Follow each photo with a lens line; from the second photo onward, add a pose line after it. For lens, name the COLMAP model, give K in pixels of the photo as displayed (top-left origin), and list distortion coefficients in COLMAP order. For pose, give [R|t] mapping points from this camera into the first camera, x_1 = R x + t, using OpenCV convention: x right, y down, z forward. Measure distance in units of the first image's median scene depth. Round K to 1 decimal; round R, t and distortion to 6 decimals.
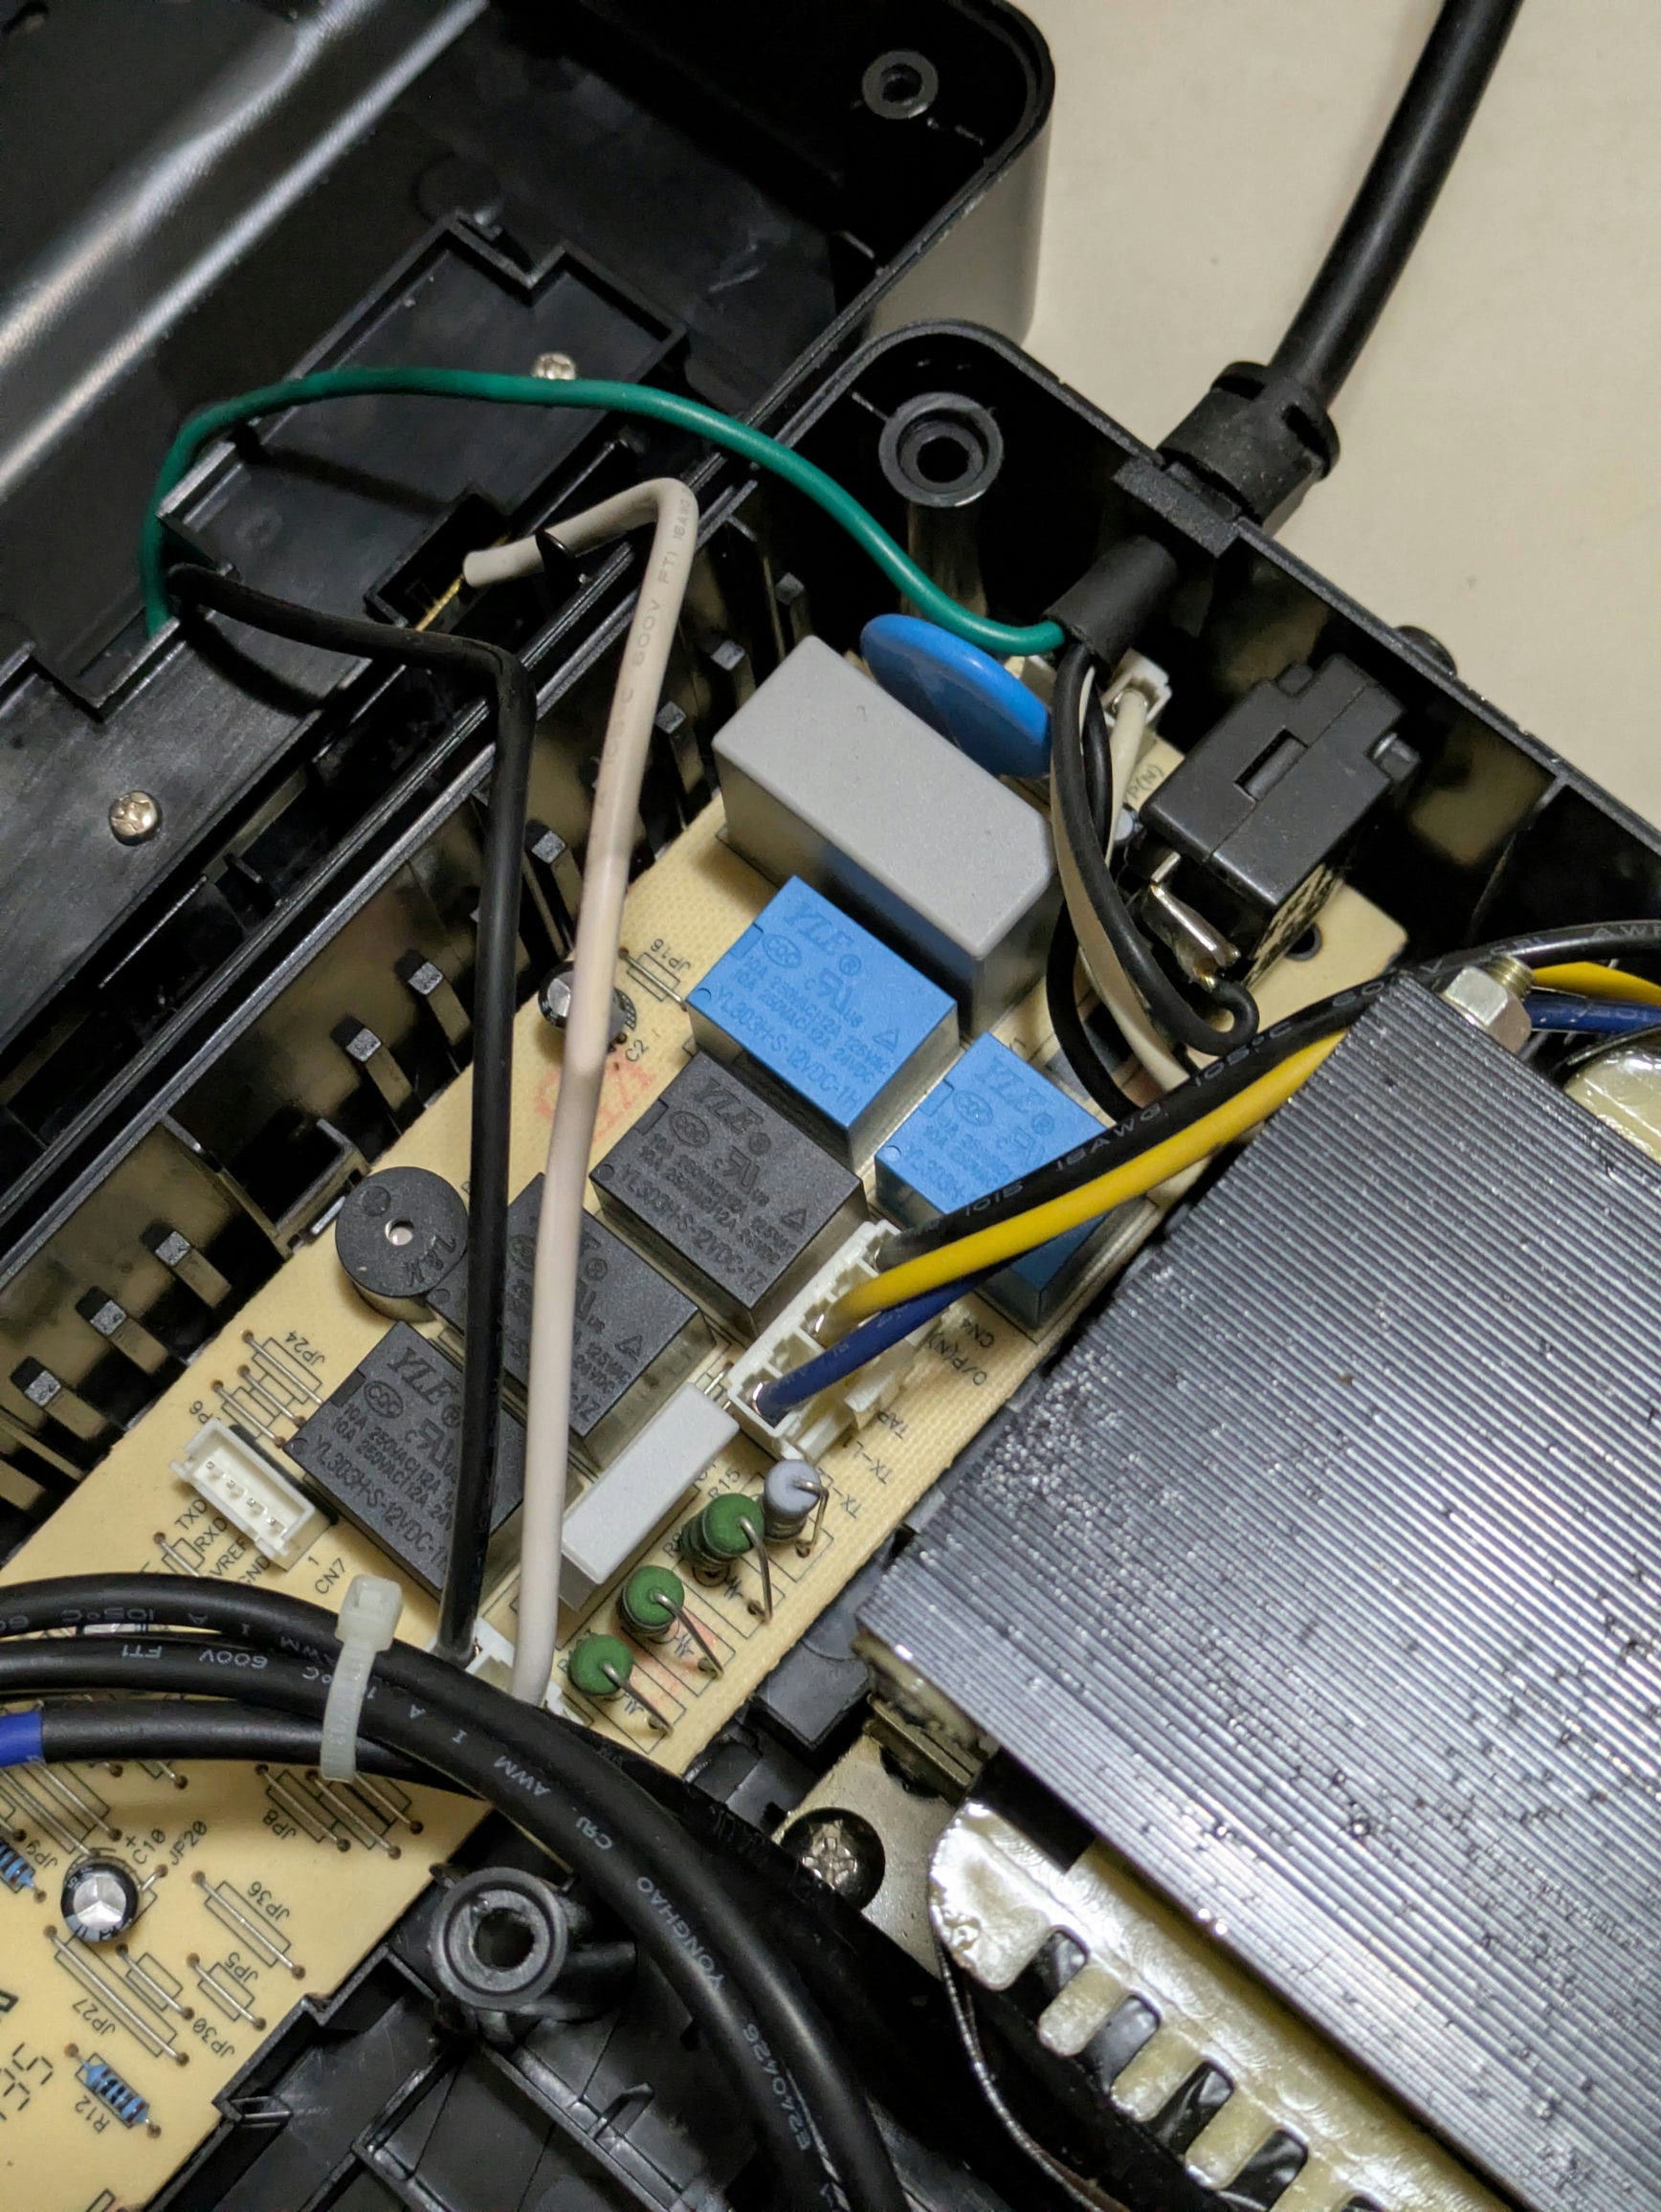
lens RADIAL K [[3390.0, 0, 831.5], [0, 3390.0, 1100.1], [0, 0, 1]] dist [0.049035, 0.000000]
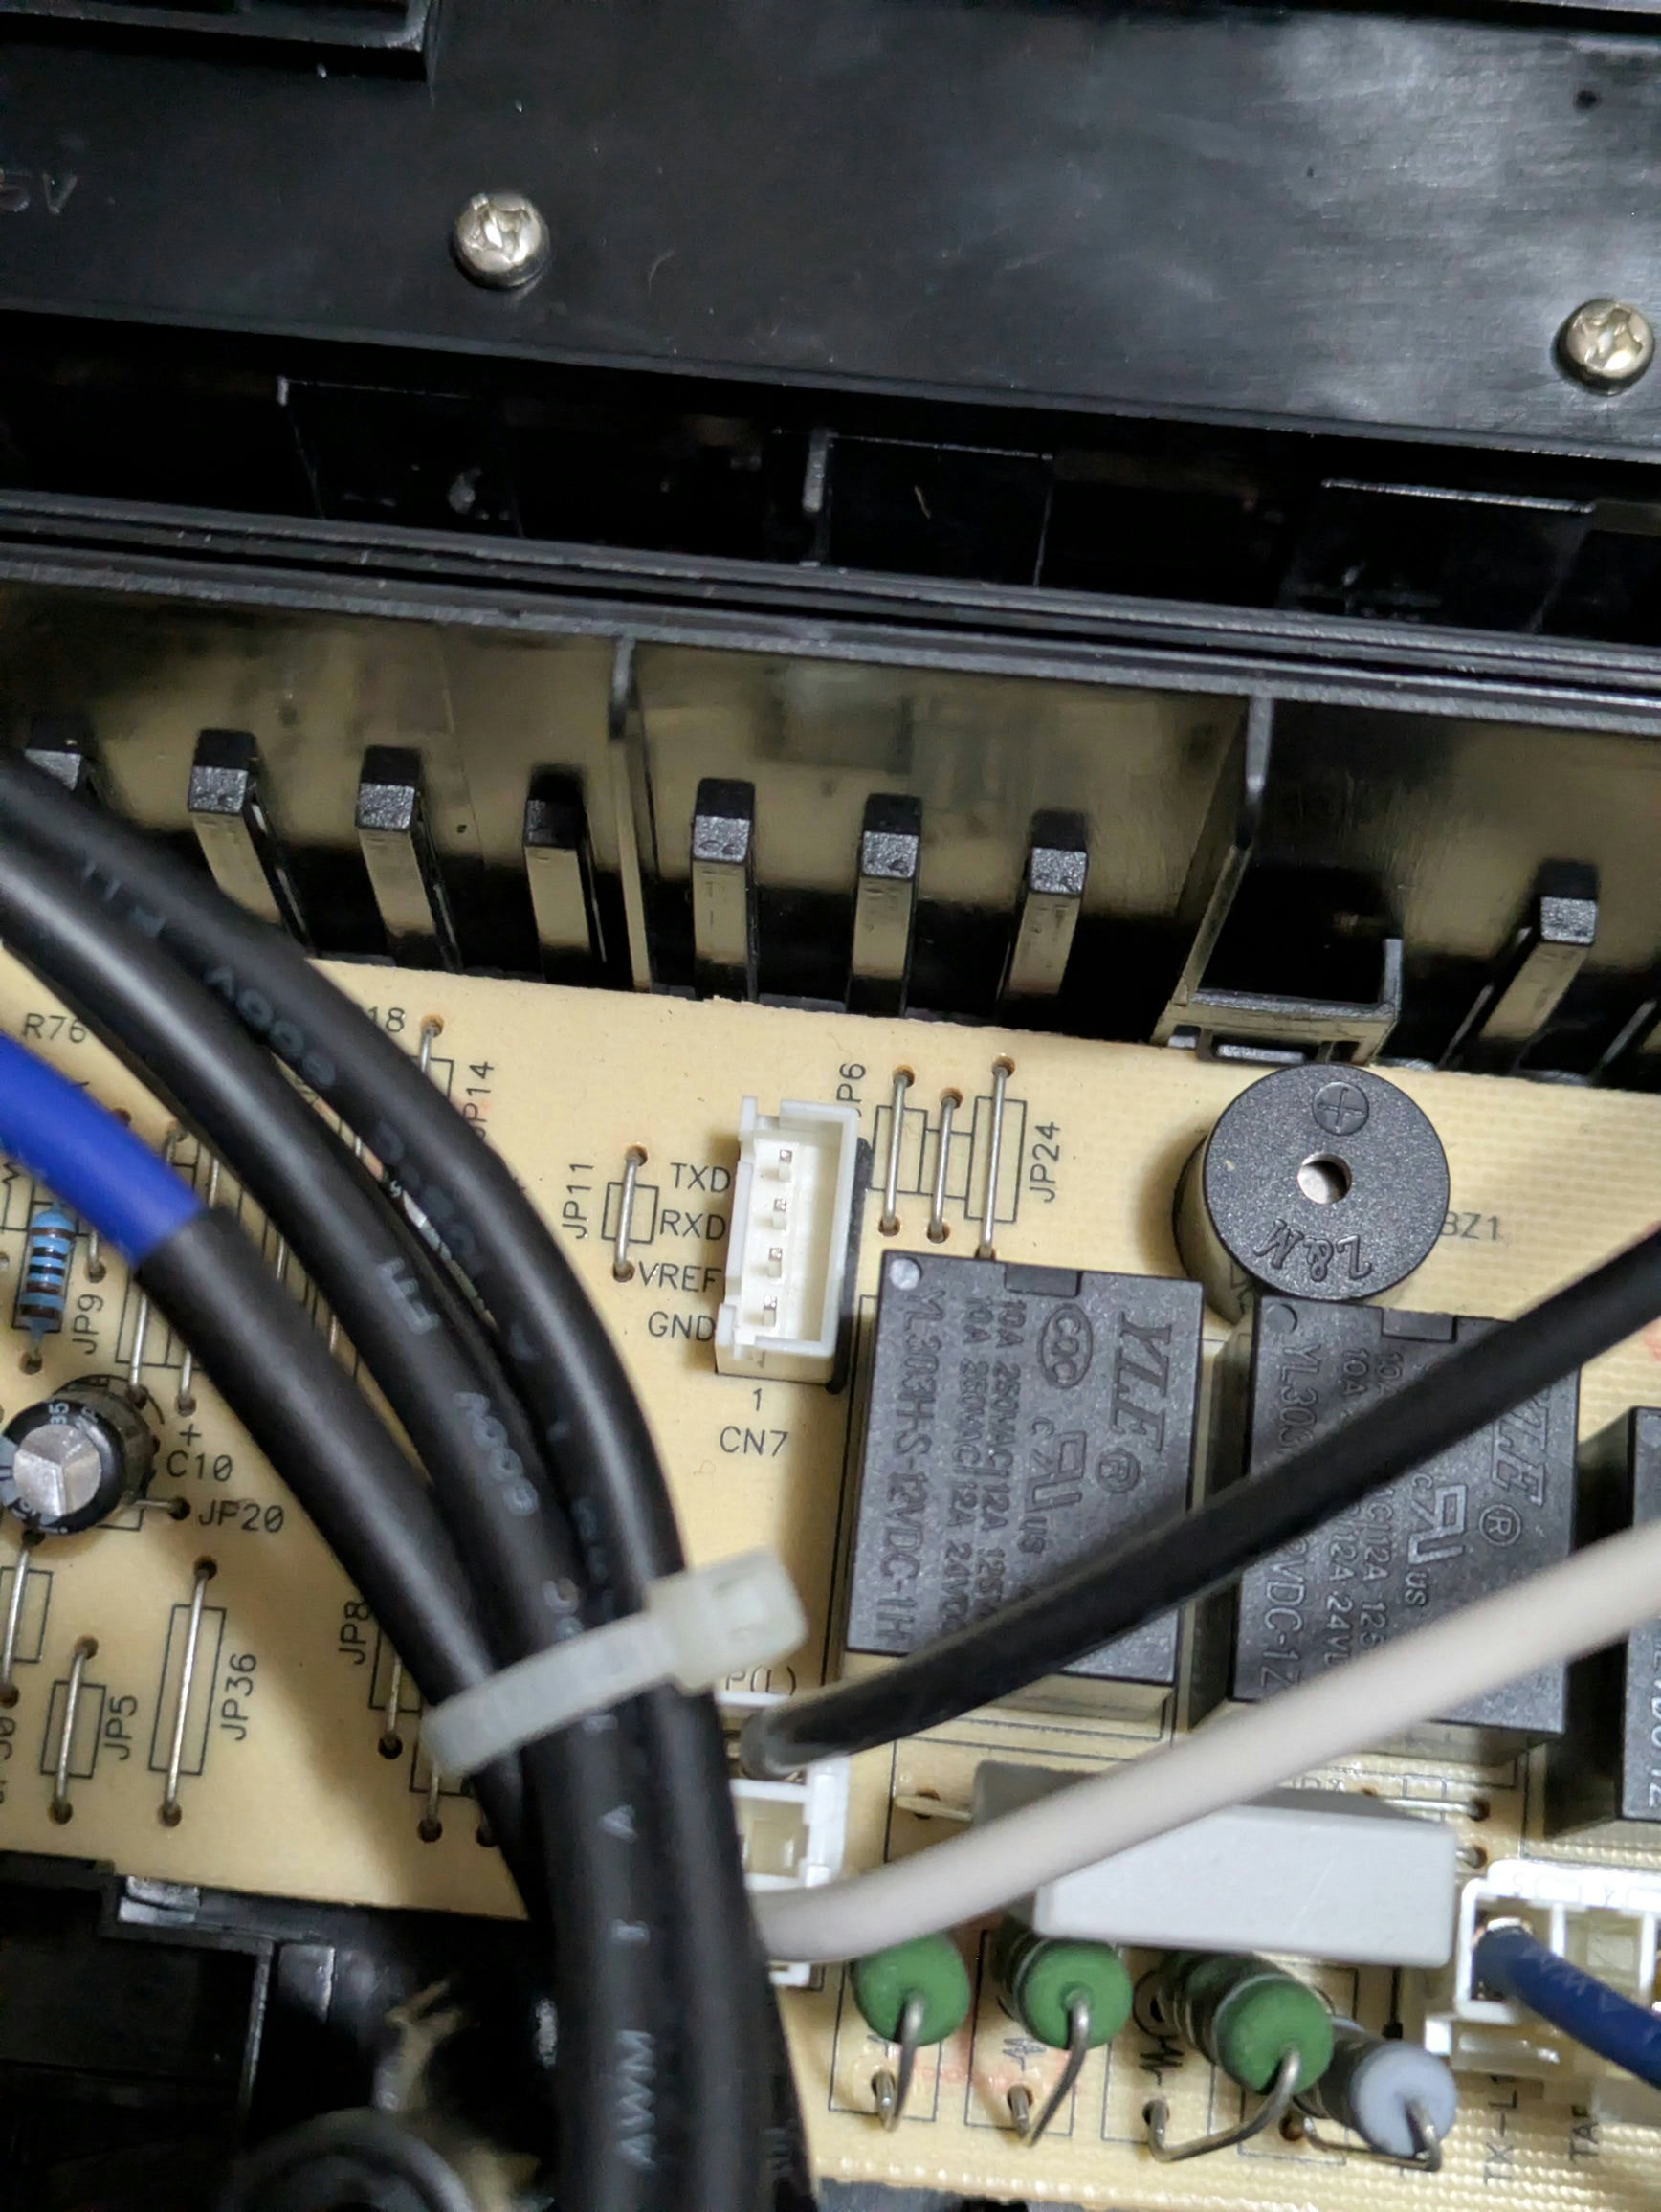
lens RADIAL K [[3390.0, 0, 829.5], [0, 3390.0, 1107.2], [0, 0, 1]] dist [0.049035, 0.000000]
pose [[0.577485, 0.799964, -0.162997, -0.094337], [-0.794590, 0.596582, 0.112769, 0.033975], [0.187453, 0.064393, 0.980161, 0.454587]]
